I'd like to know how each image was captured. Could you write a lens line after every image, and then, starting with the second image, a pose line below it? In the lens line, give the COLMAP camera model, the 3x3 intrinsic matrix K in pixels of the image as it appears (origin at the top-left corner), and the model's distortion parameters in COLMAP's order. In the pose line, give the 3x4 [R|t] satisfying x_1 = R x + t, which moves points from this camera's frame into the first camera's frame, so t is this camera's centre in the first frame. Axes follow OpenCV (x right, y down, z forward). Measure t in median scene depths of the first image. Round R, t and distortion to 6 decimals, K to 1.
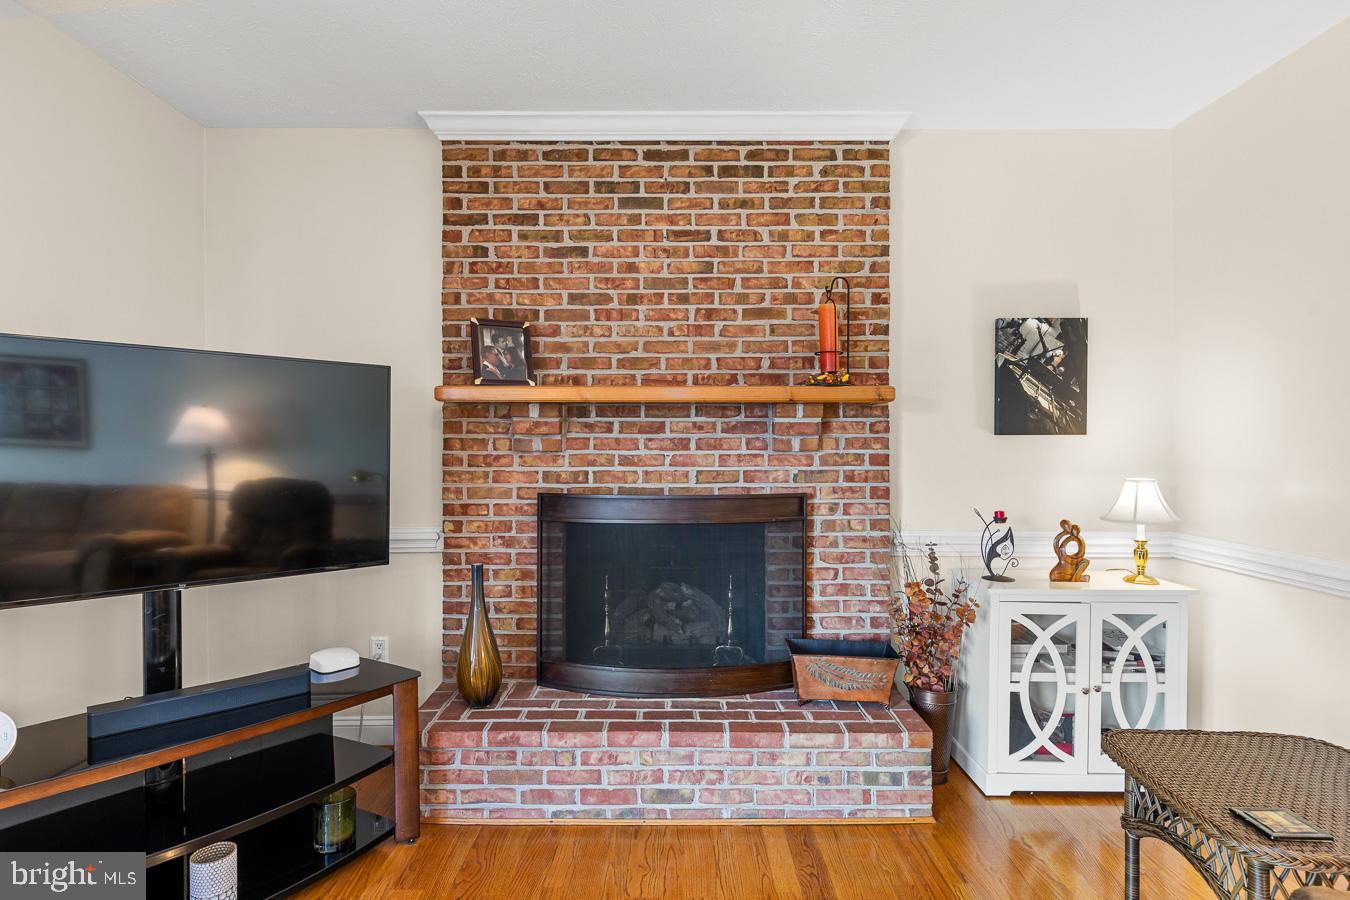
lens RADIAL K [[694.8, 0, 674.5], [0, 694.8, 443.5], [0, 0, 1]] dist [0.009466, -0.000851]
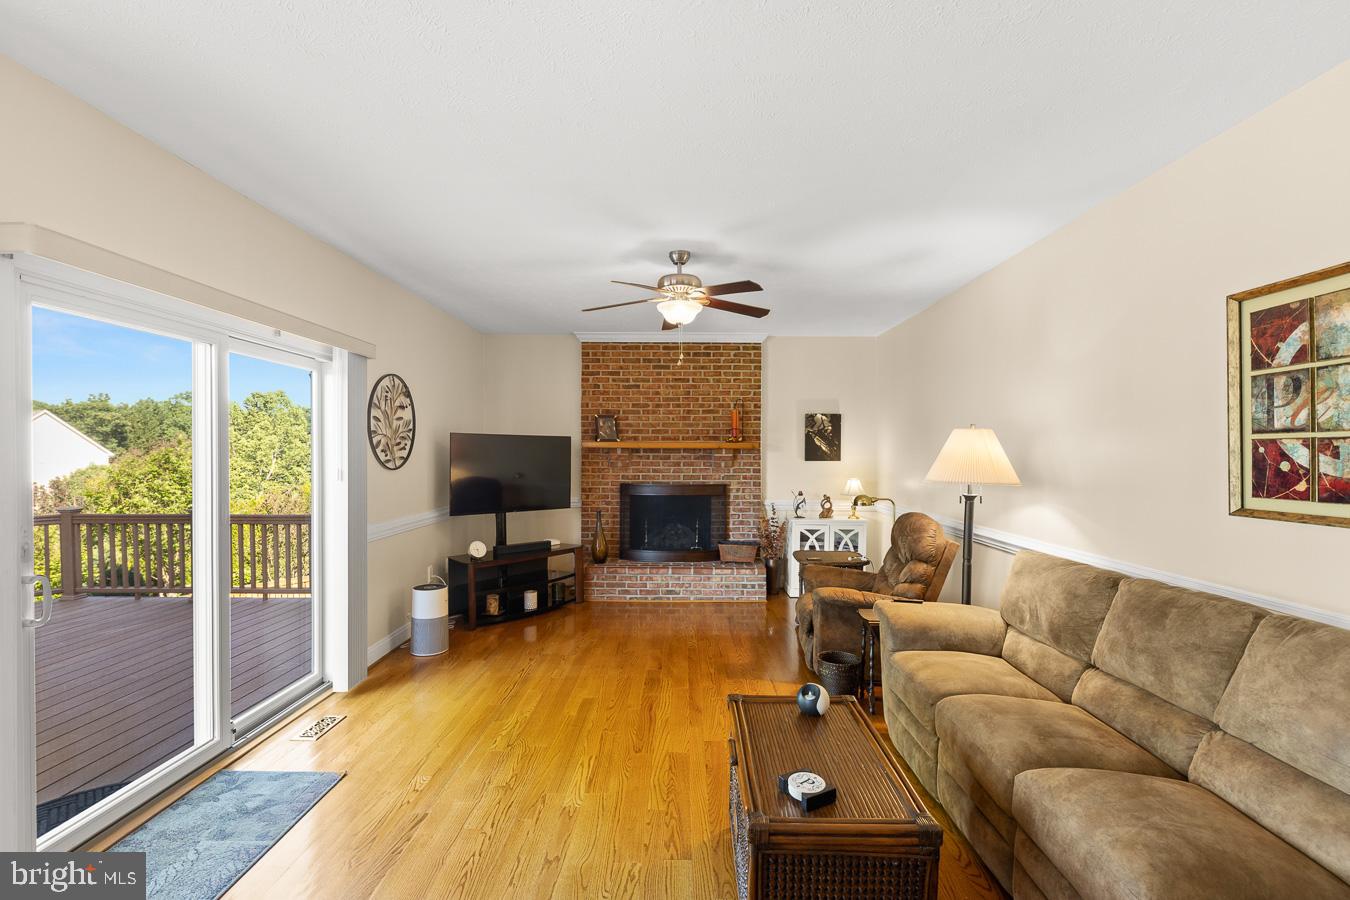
lens RADIAL K [[603.0, 0, 684.3], [0, 603.0, 457.1], [0, 0, 1]] dist [0.003530, -0.002976]
pose [[0.999957, 0.005018, 0.007822, 0.018747], [-0.005107, 0.999922, 0.011399, -0.049243], [-0.007764, -0.011438, 0.999904, -1.164246]]
